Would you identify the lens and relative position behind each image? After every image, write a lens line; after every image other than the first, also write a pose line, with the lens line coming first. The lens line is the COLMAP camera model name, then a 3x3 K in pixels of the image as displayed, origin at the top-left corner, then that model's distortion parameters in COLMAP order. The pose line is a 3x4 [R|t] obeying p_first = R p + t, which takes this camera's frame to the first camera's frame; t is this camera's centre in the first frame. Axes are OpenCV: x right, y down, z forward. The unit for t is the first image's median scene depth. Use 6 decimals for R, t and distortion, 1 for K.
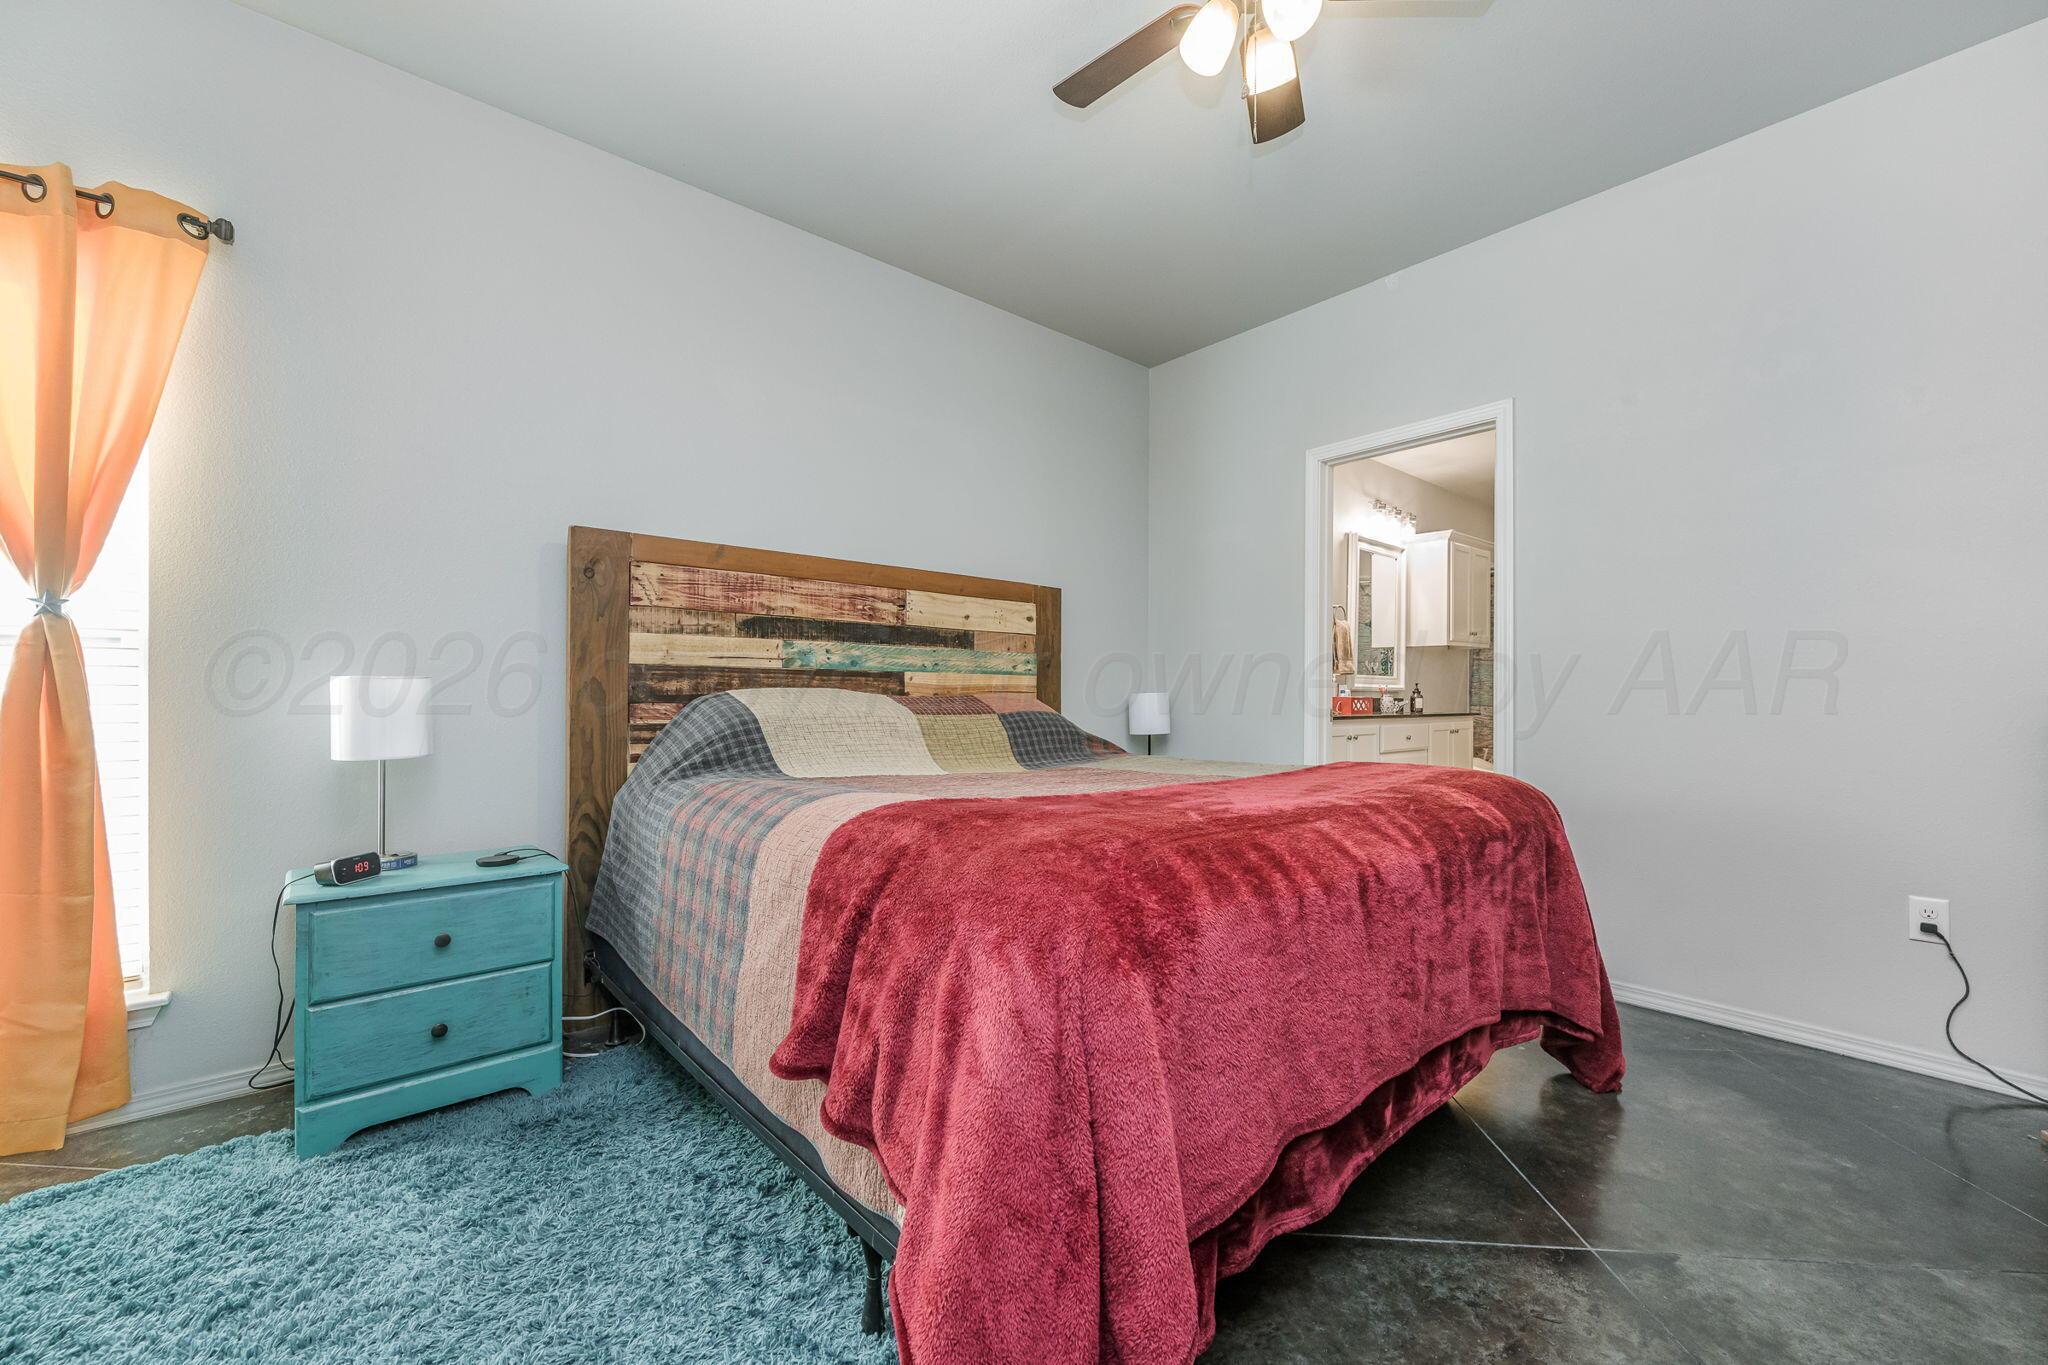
lens RADIAL K [[817.6, 0, 1024.0], [0, 817.6, 693.3], [0, 0, 1]] dist [-0.001040, -0.000006]
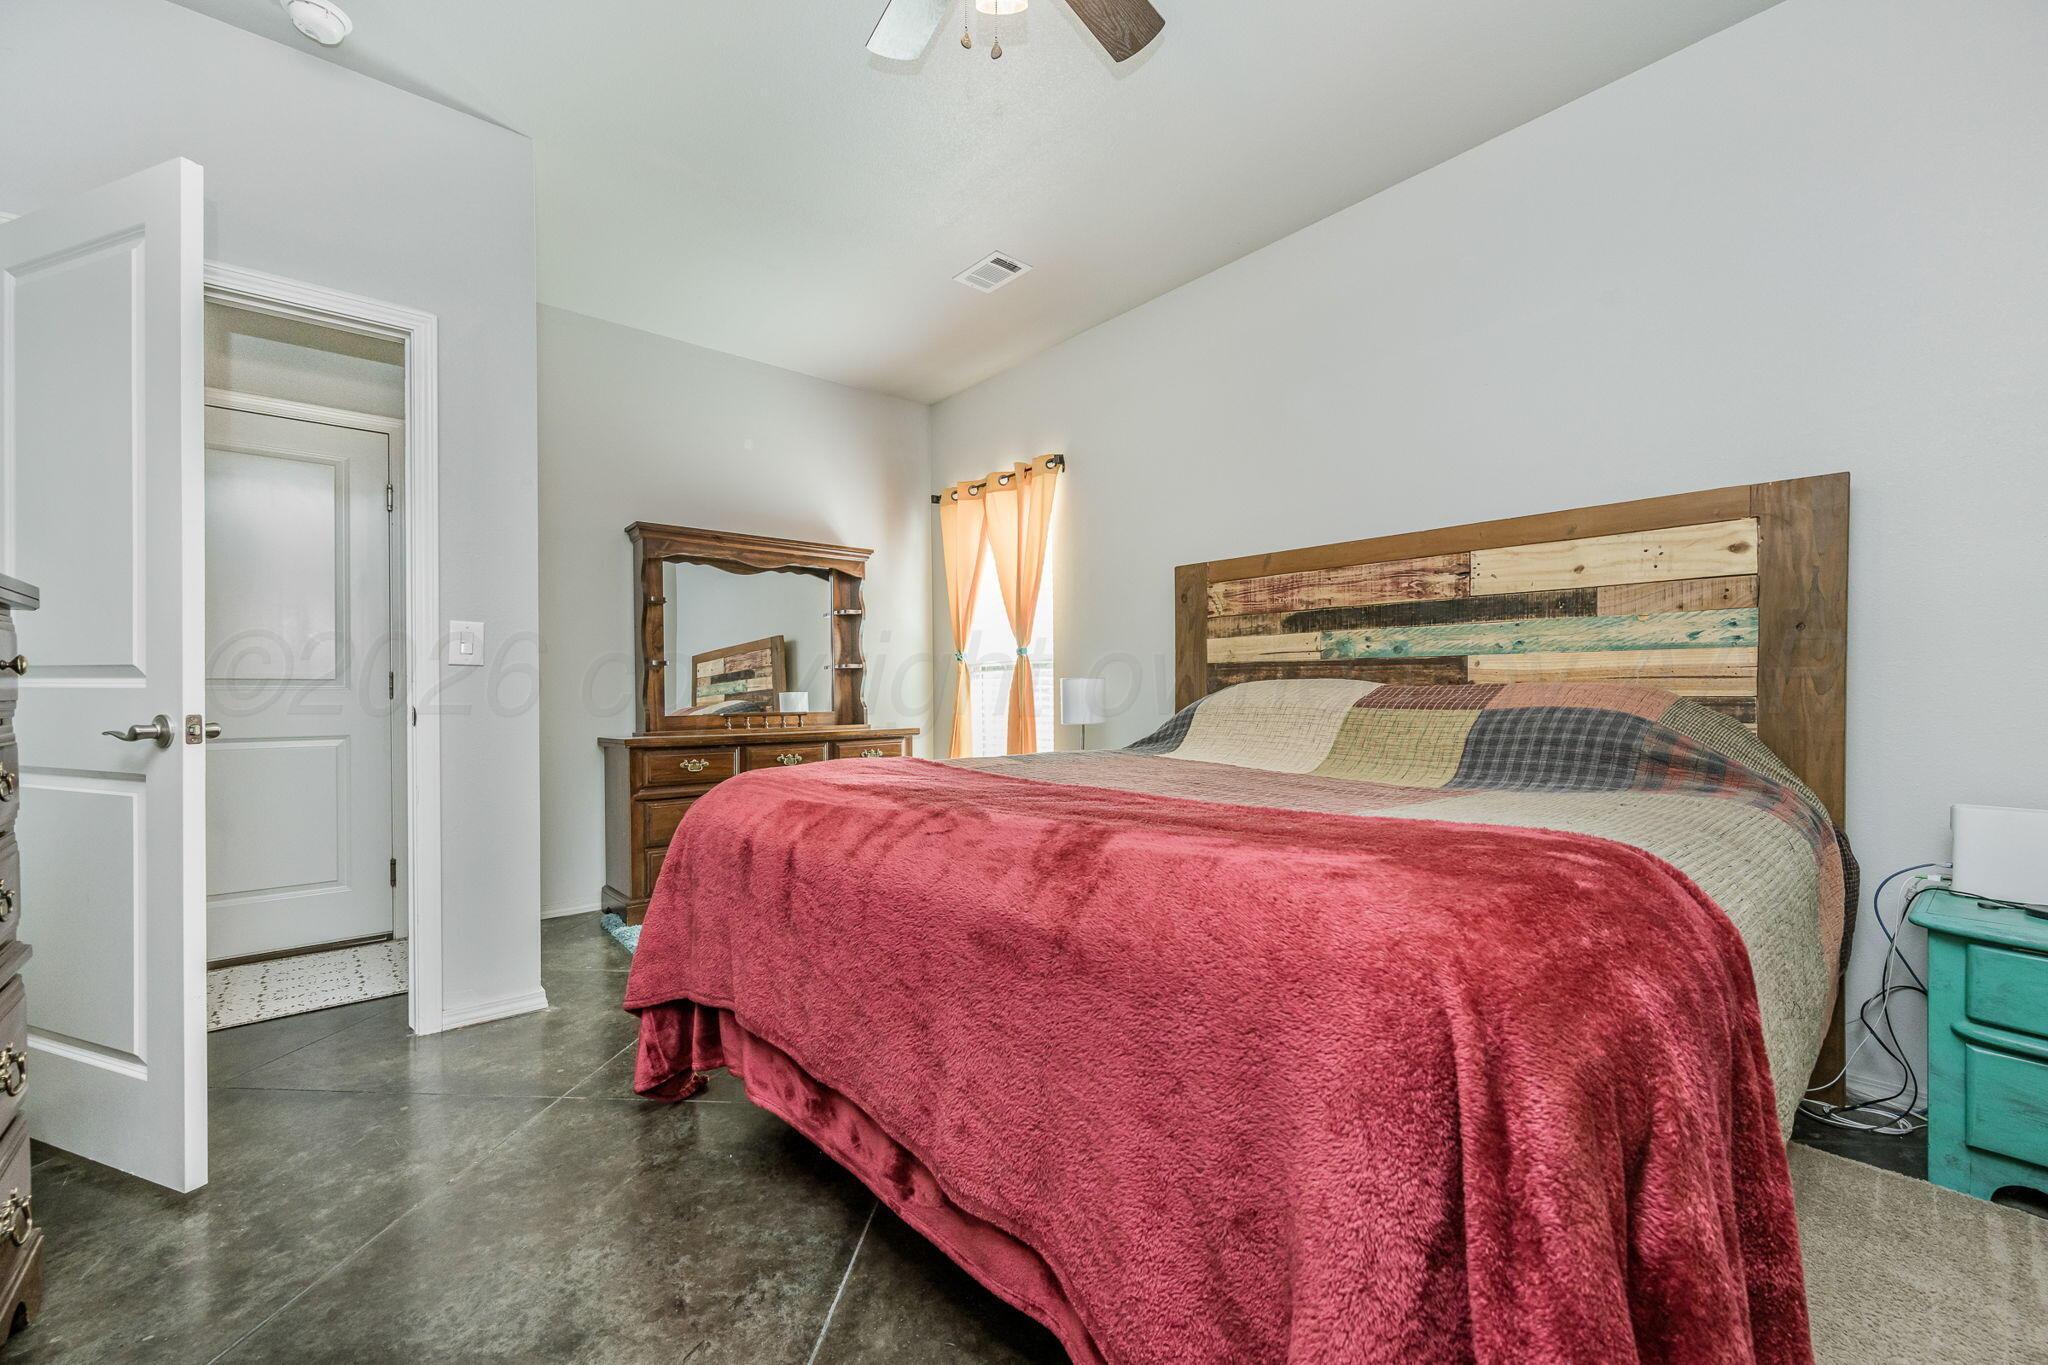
lens RADIAL K [[817.6, 0, 1026.4], [0, 817.6, 687.1], [0, 0, 1]] dist [-0.001040, -0.000006]
pose [[-0.001484, -0.007748, -0.999969, 0.714000], [0.007277, 0.999943, -0.007759, 0.008471], [0.999972, -0.007289, -0.001428, 0.627255]]
